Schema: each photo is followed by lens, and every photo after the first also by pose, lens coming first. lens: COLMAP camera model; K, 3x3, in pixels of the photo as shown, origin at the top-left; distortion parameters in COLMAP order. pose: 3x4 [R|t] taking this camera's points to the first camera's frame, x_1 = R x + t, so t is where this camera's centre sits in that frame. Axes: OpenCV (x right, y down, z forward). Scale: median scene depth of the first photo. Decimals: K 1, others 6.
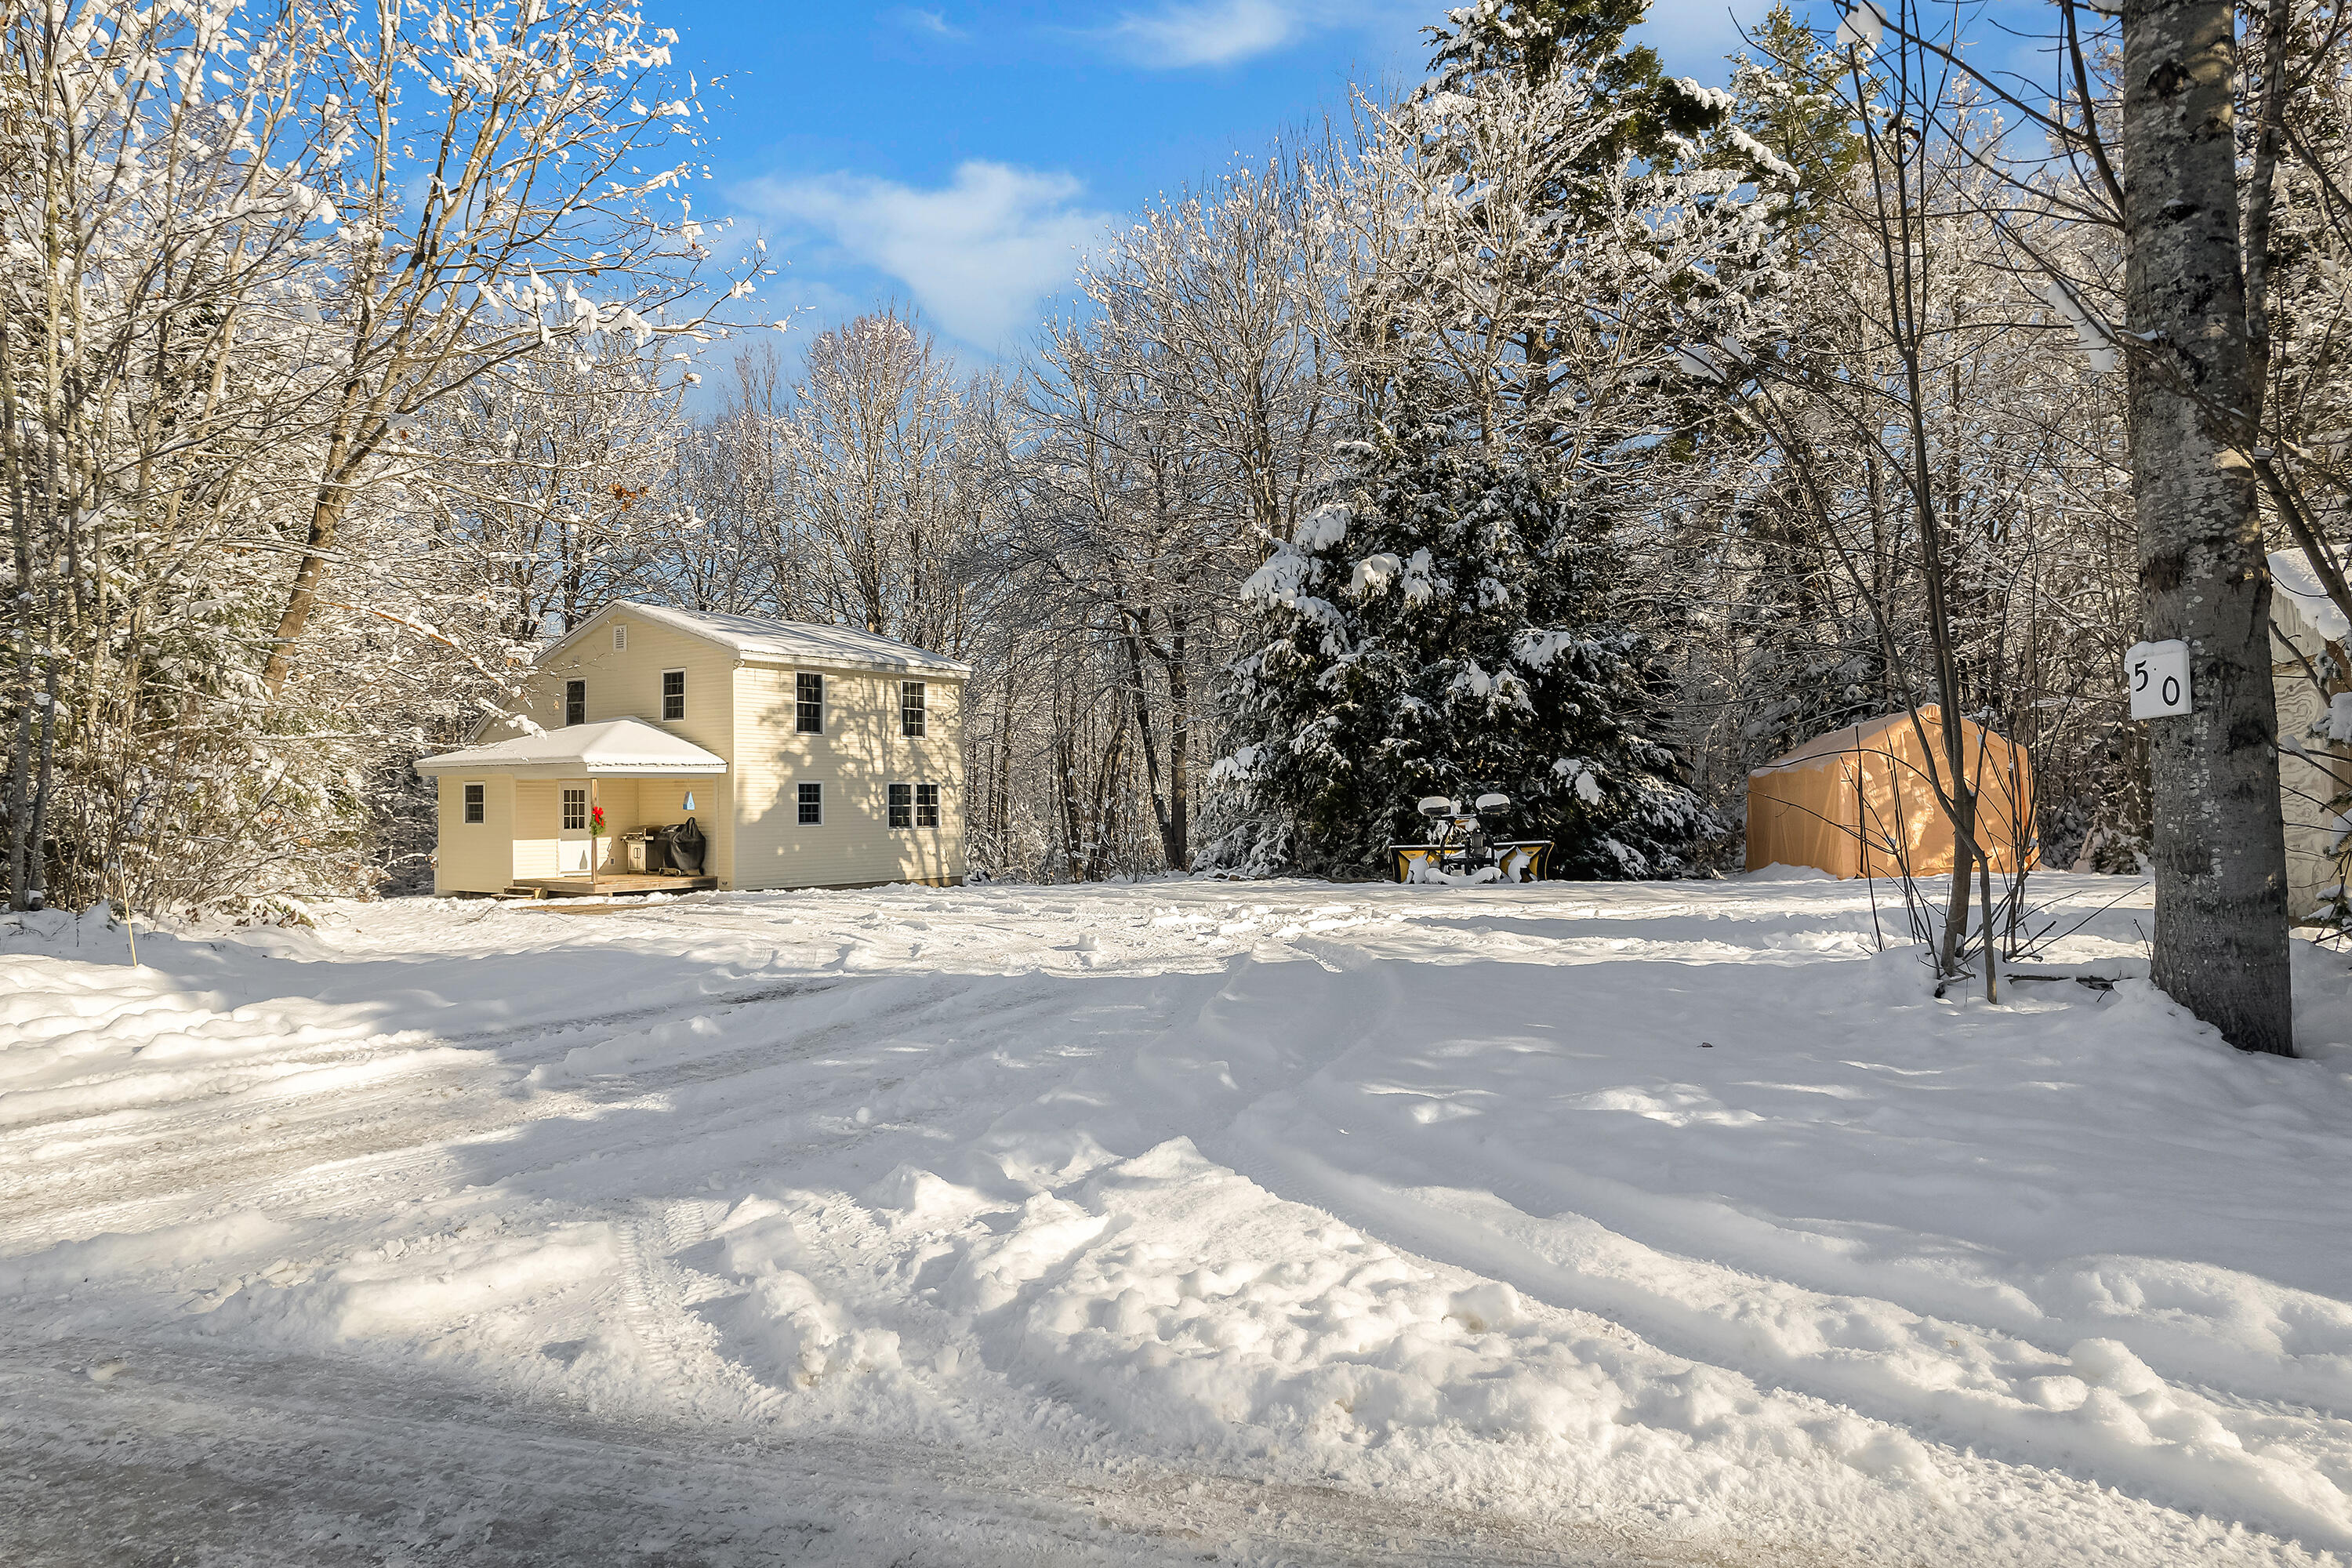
lens RADIAL K [[1534.6, 0, 1181.2], [0, 1534.6, 814.5], [0, 0, 1]] dist [-0.020937, -0.000534]
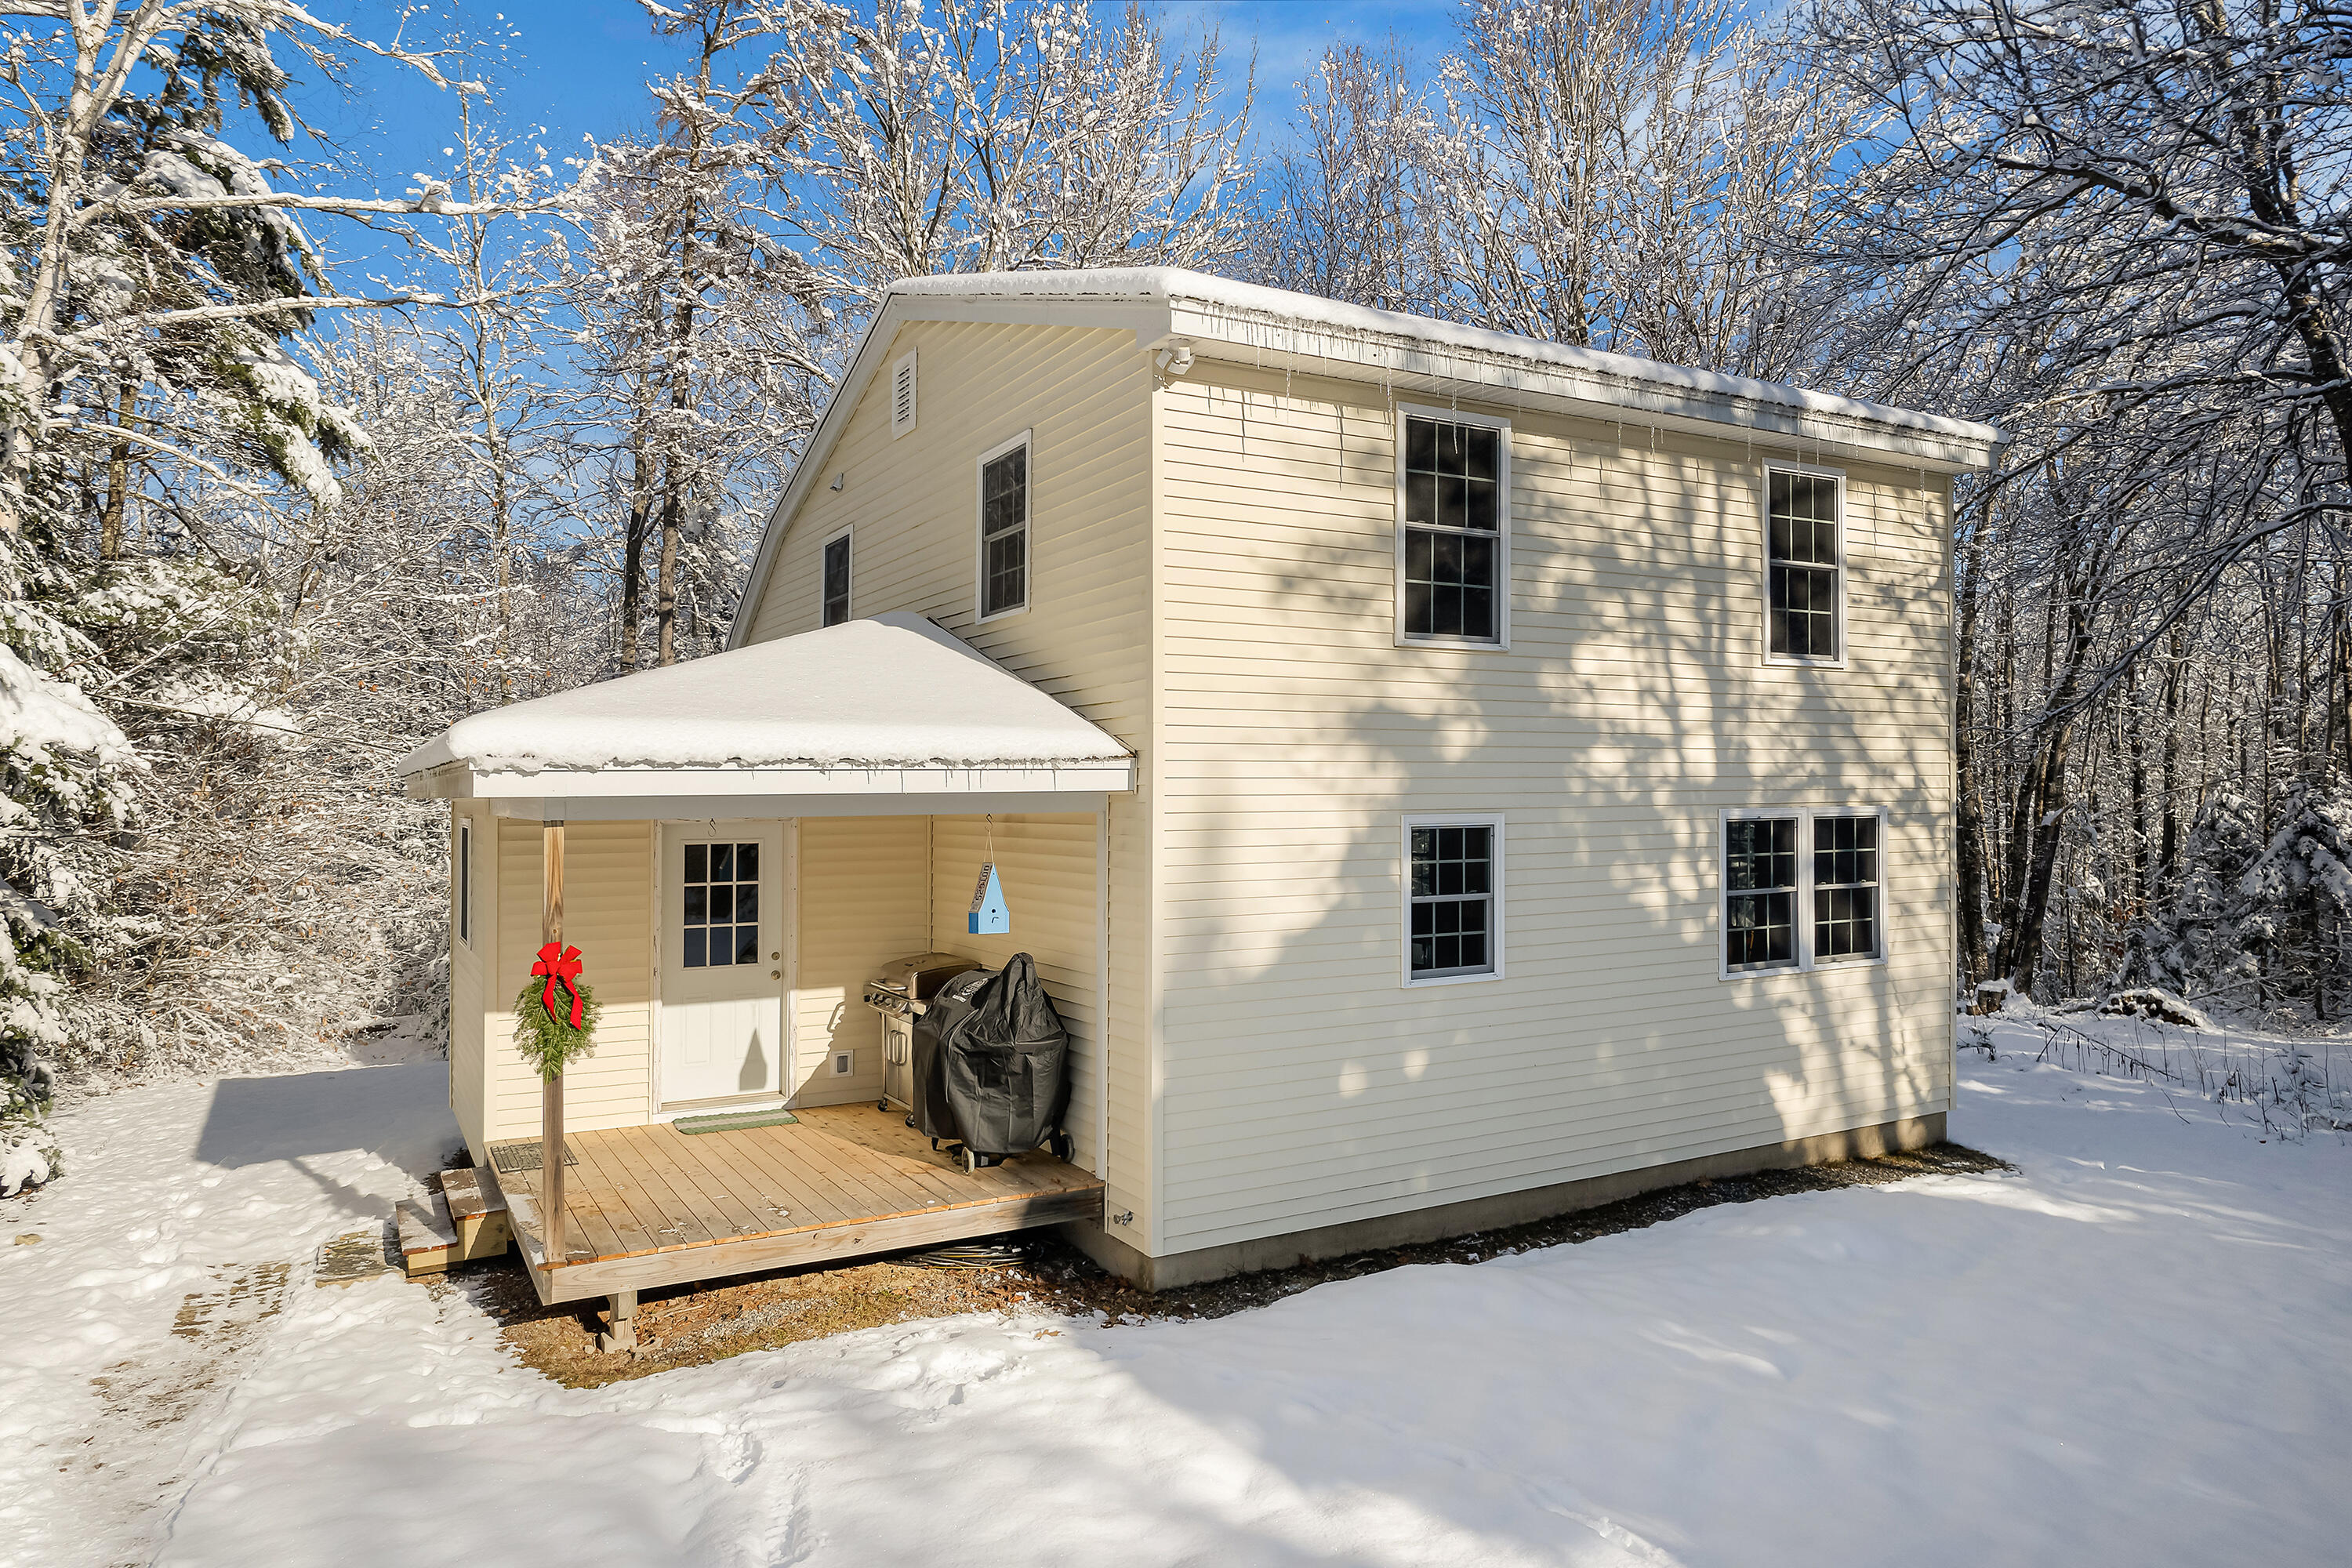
lens RADIAL K [[1518.5, 0, 1186.0], [0, 1518.5, 781.8], [0, 0, 1]] dist [-0.004202, 0.002786]
pose [[0.911071, 0.002484, -0.412242, -0.176549], [-0.005088, 0.999973, -0.005218, -0.026352], [0.412218, 0.006852, 0.911059, 0.736182]]
